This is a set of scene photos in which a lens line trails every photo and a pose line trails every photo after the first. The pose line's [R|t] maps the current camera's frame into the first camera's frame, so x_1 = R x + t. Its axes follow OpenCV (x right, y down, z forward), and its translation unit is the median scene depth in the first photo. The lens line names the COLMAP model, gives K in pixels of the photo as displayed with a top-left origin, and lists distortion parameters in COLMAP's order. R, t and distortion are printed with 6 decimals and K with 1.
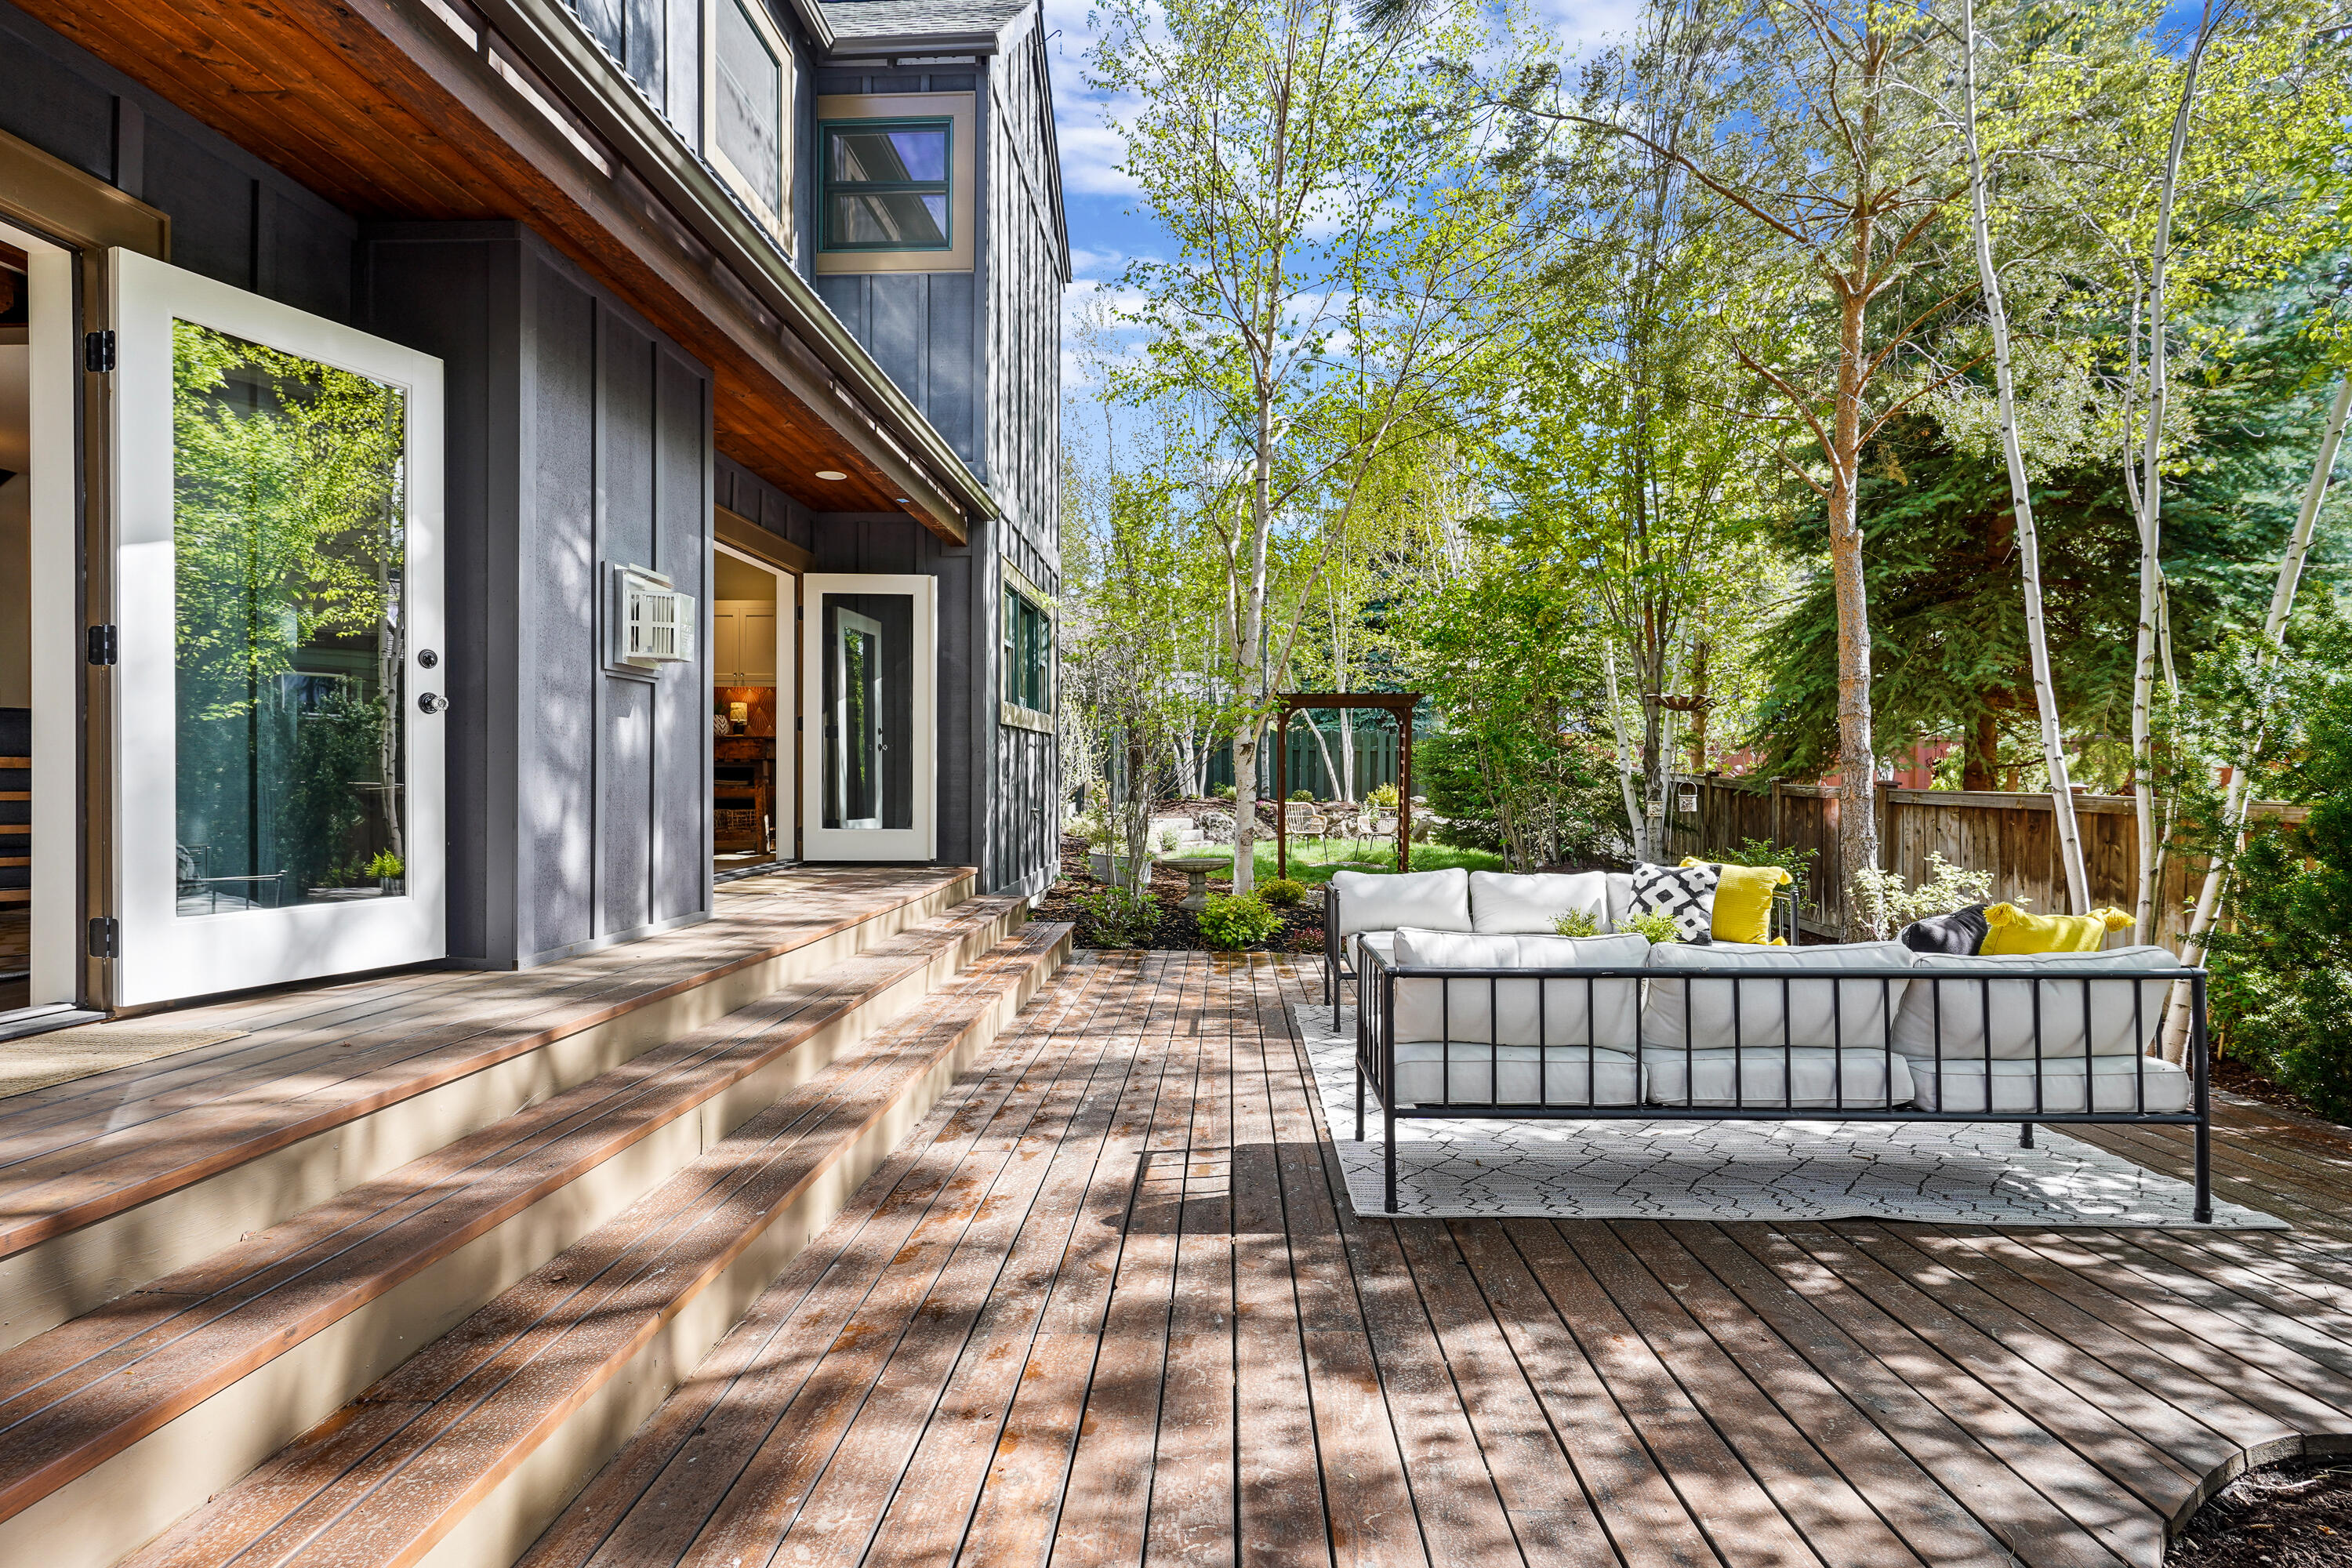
lens RADIAL K [[1123.7, 0, 1214.5], [0, 1123.7, 782.9], [0, 0, 1]] dist [-0.003882, -0.000188]
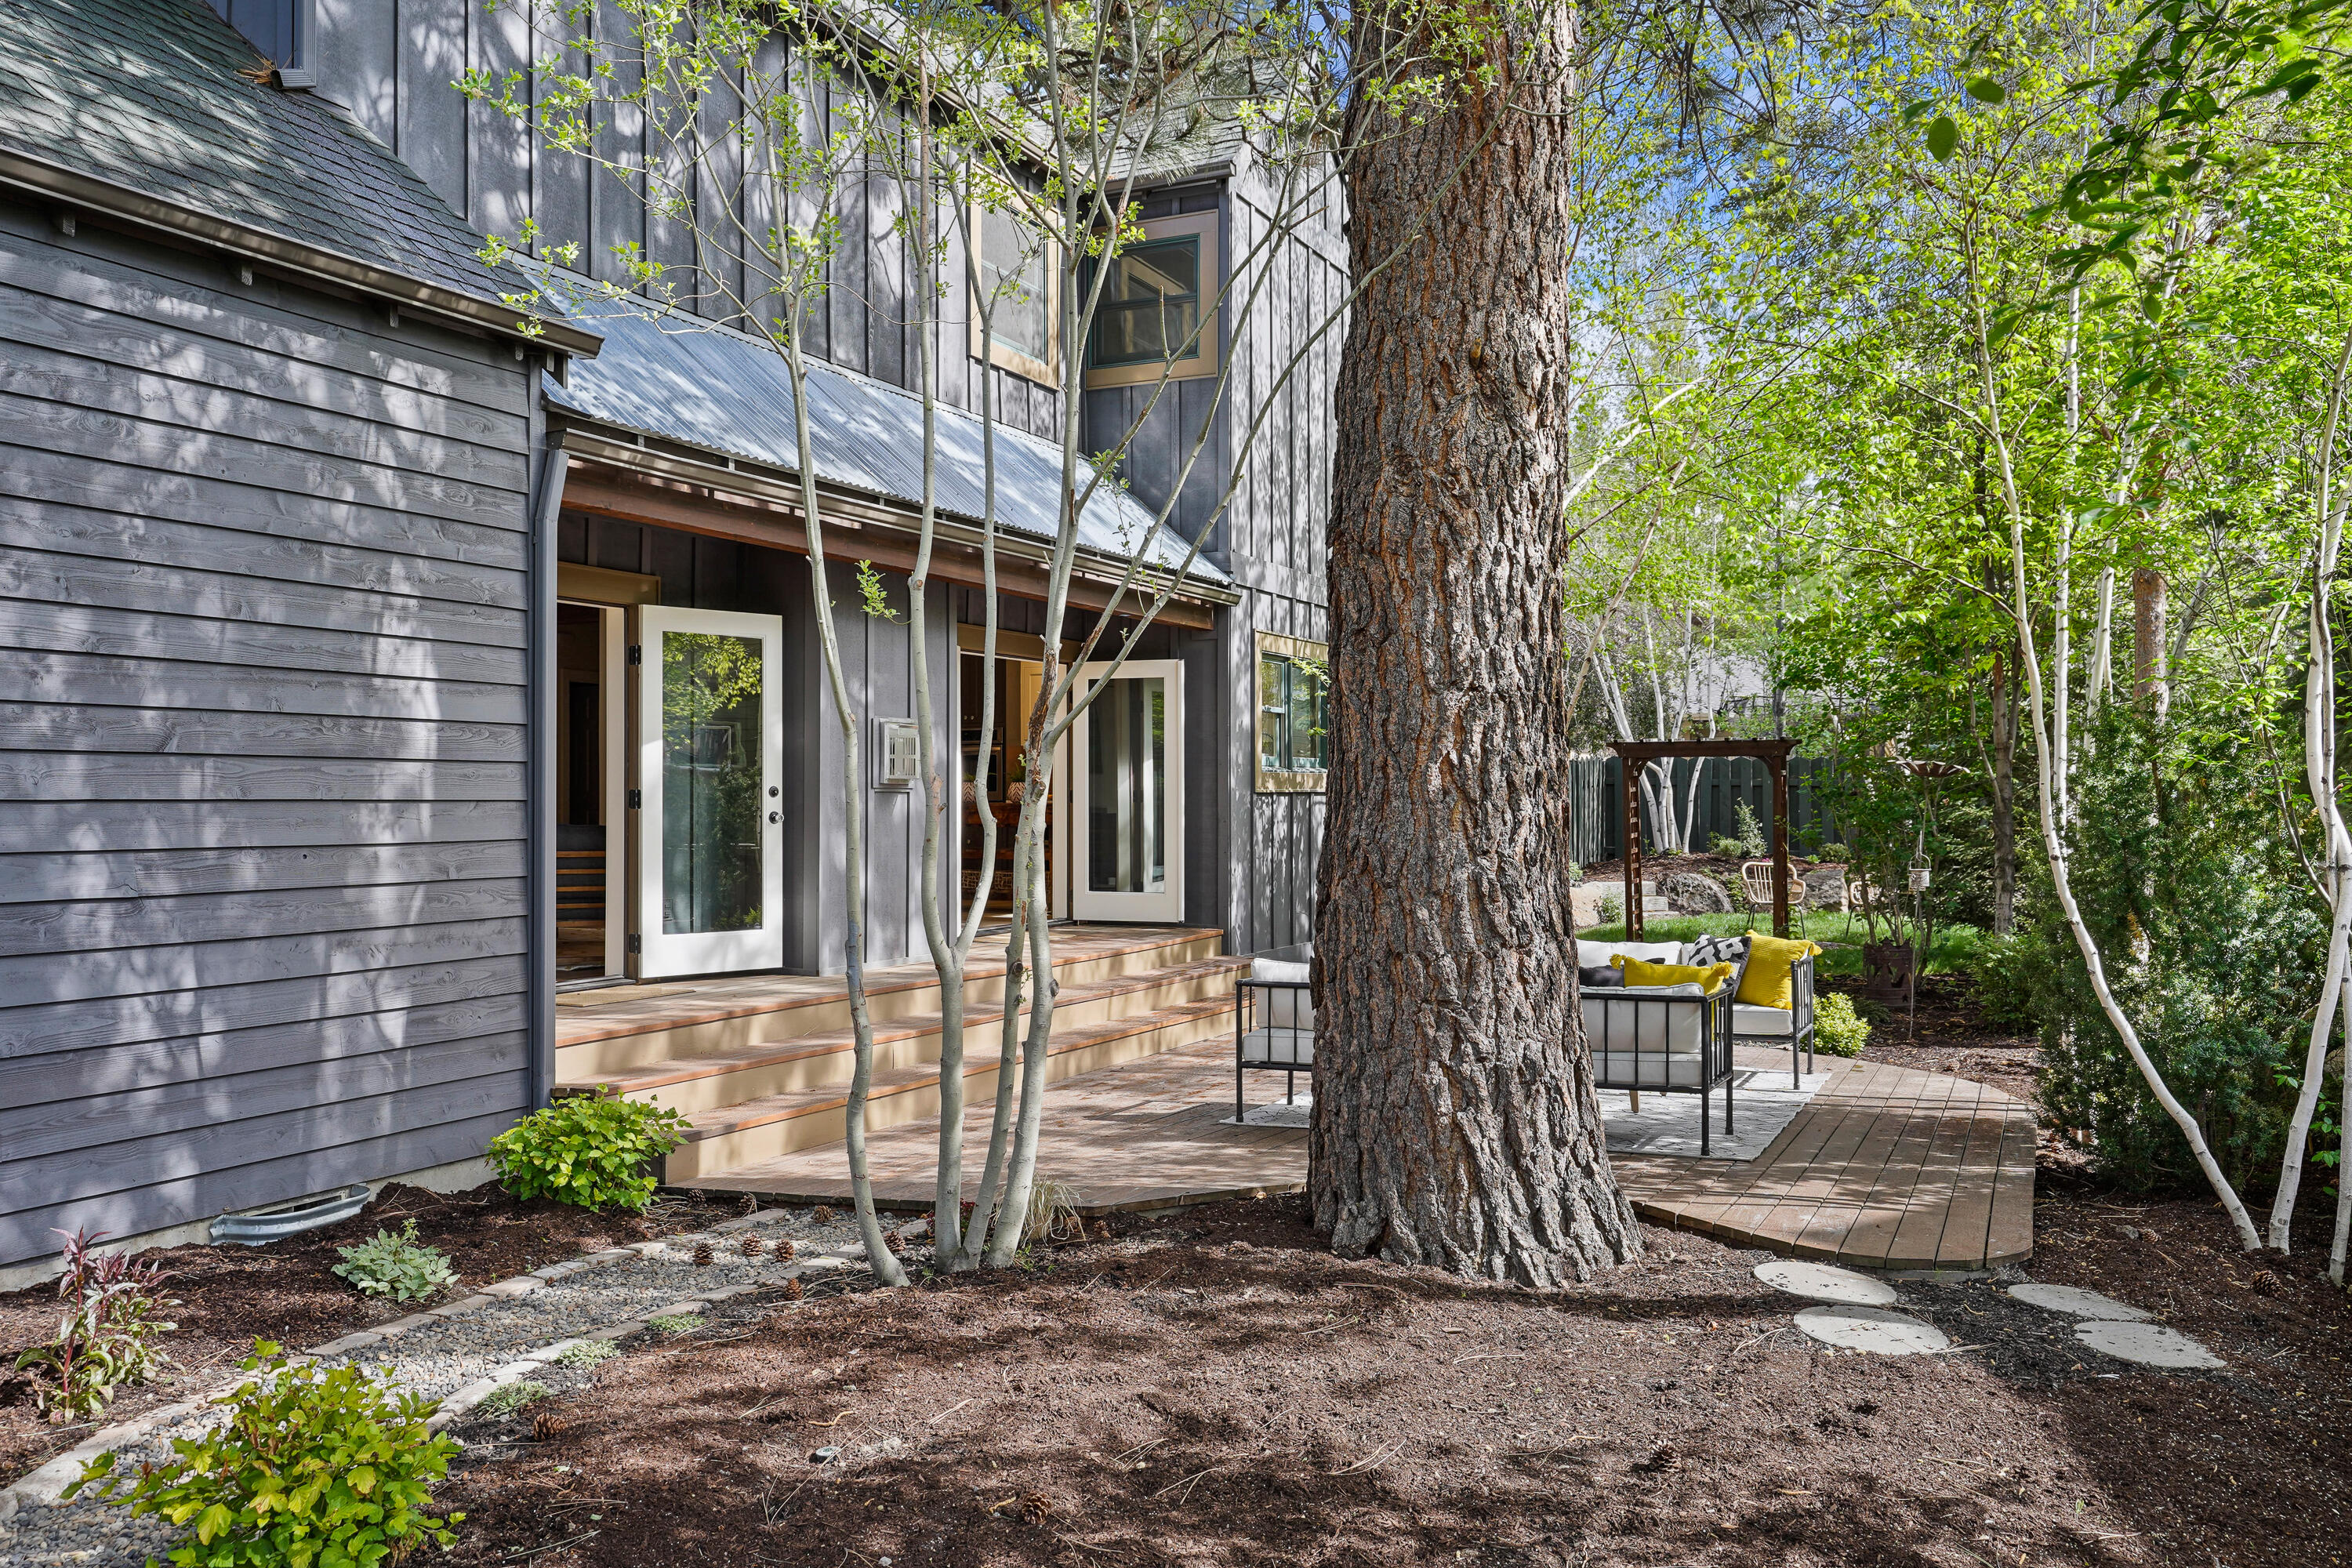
lens RADIAL K [[1852.7, 0, 1285.2], [0, 1852.7, 776.7], [0, 0, 1]] dist [-0.006011, -0.003899]
pose [[0.934096, -0.005763, -0.356975, 1.037311], [-0.000839, 0.999832, -0.018337, -0.082992], [0.357021, 0.017428, 0.933934, -1.361970]]
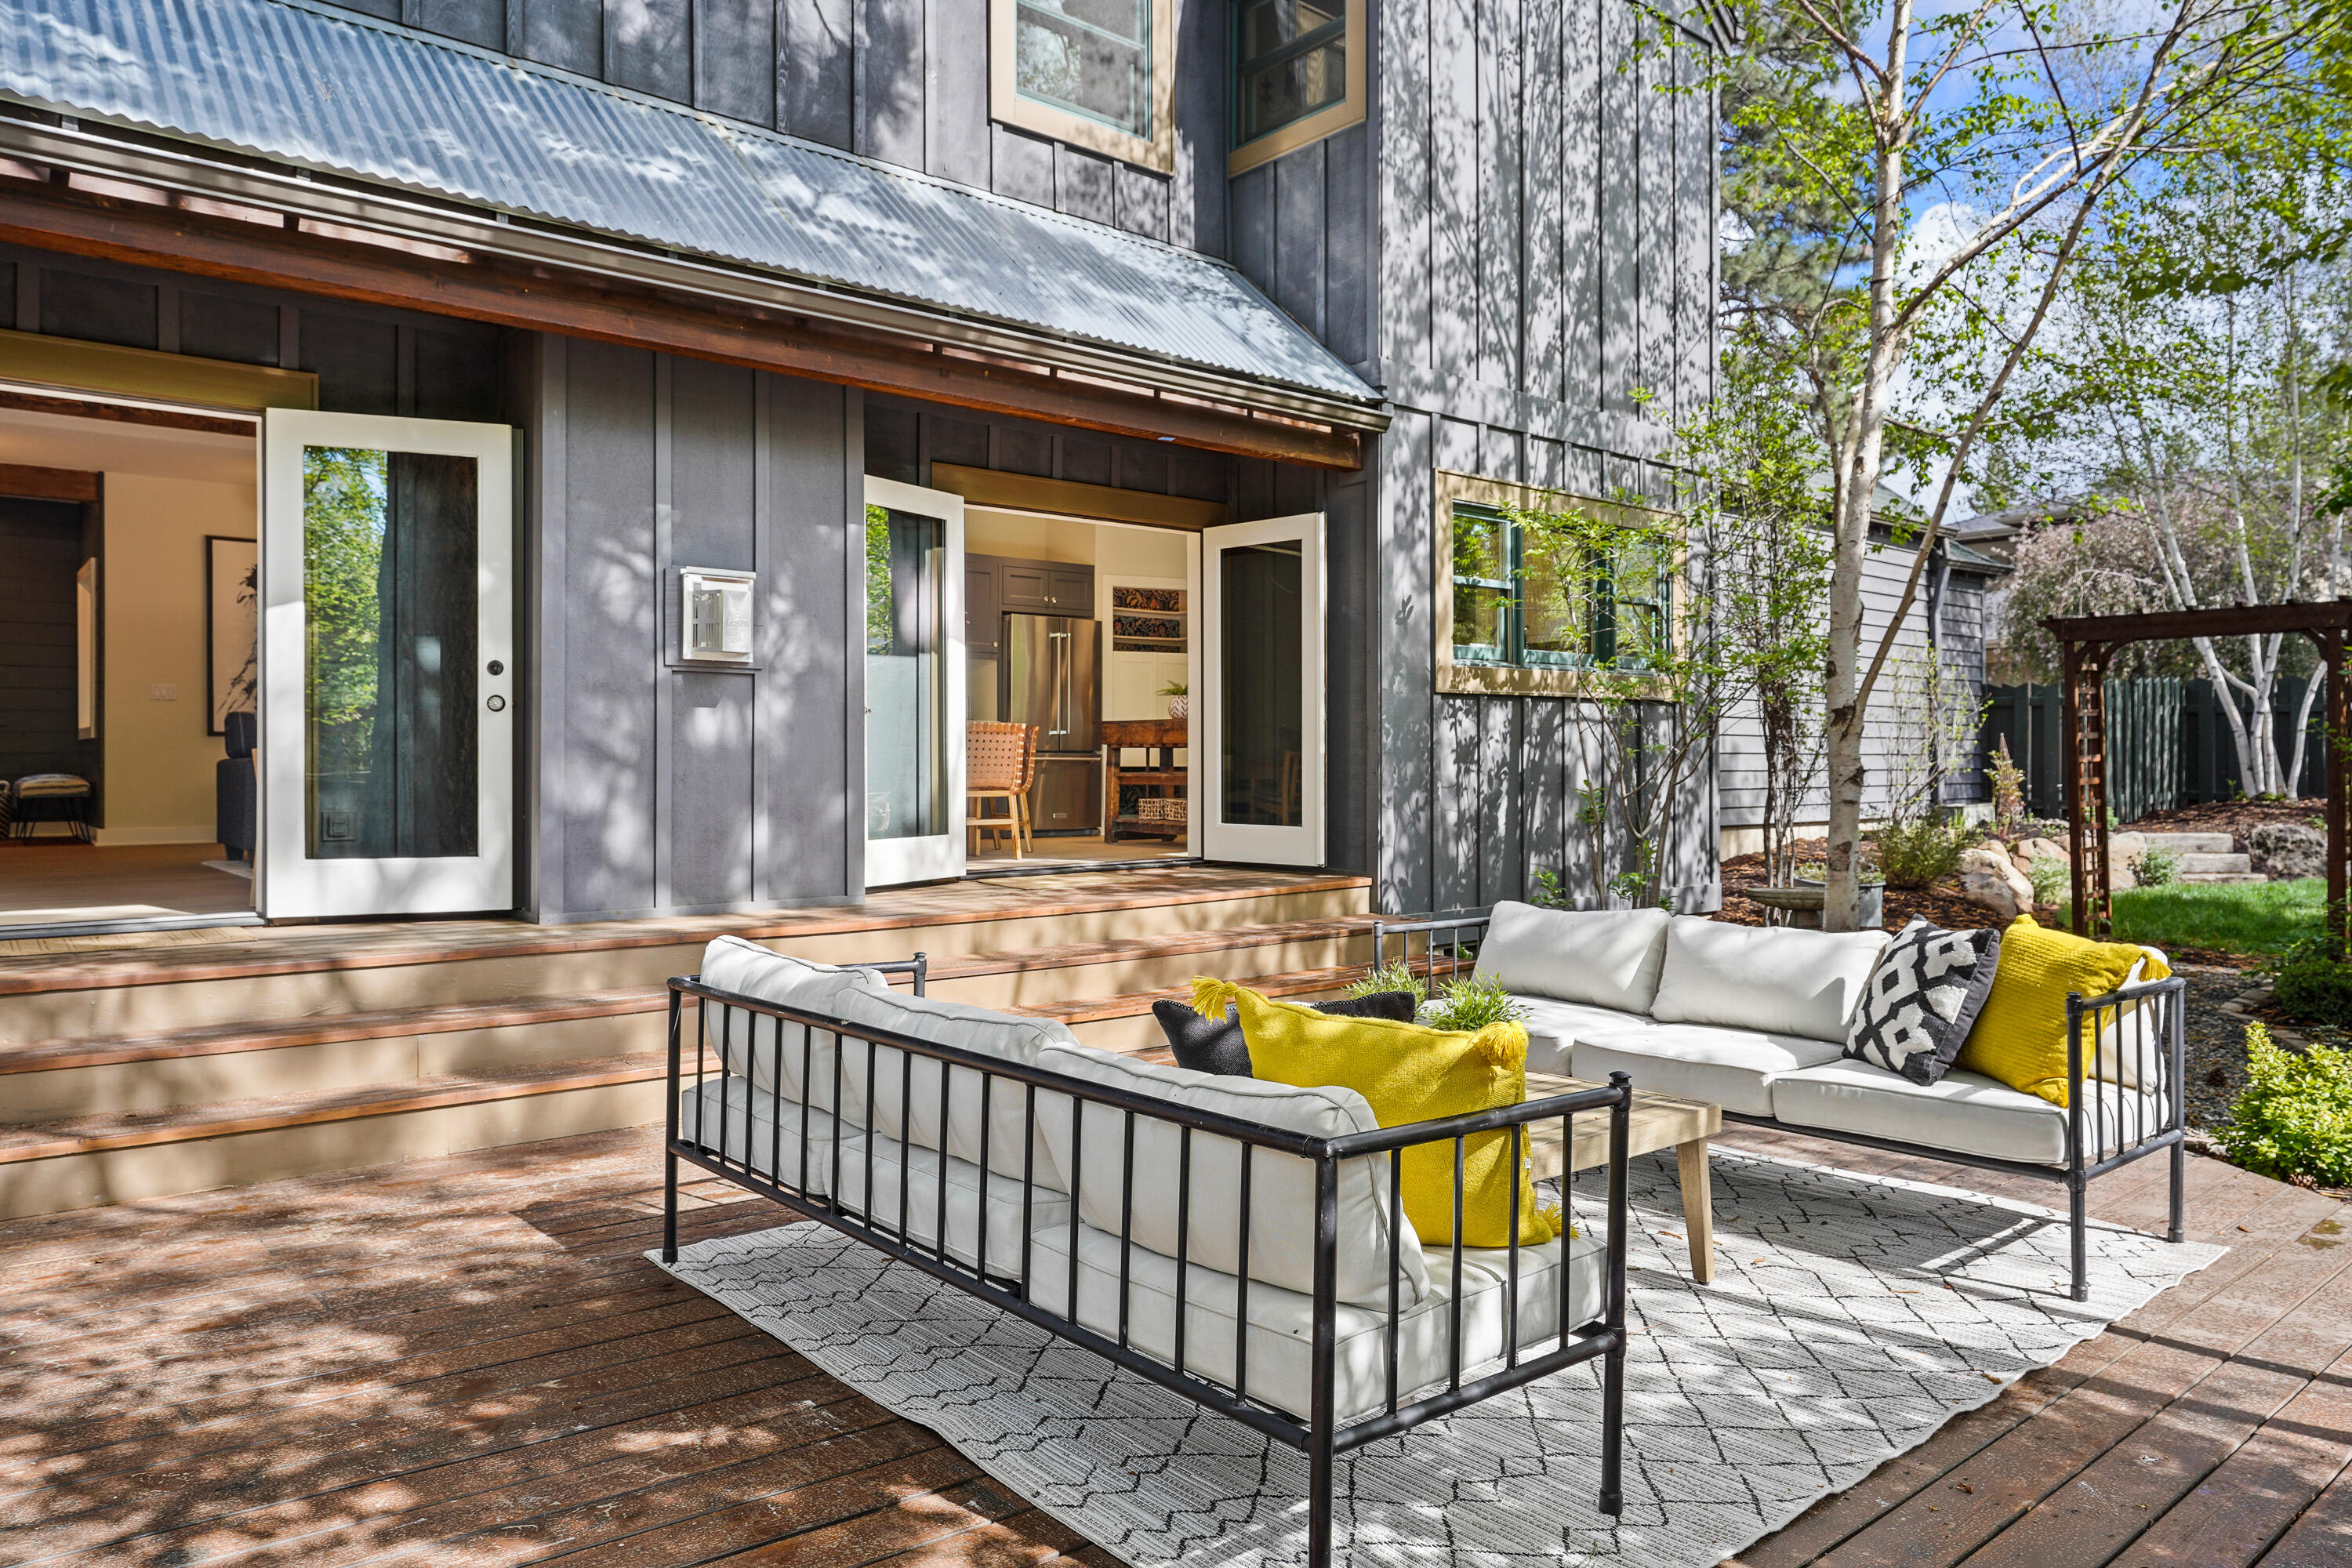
lens RADIAL K [[1538.9, 0, 1214.0], [0, 1538.9, 771.4], [0, 0, 1]] dist [-0.002484, 0.003411]
pose [[0.680258, 0.000025, -0.732973, 1.091855], [-0.000751, 0.999999, -0.000662, 0.003579], [0.732973, 0.001001, 0.680257, 0.414764]]
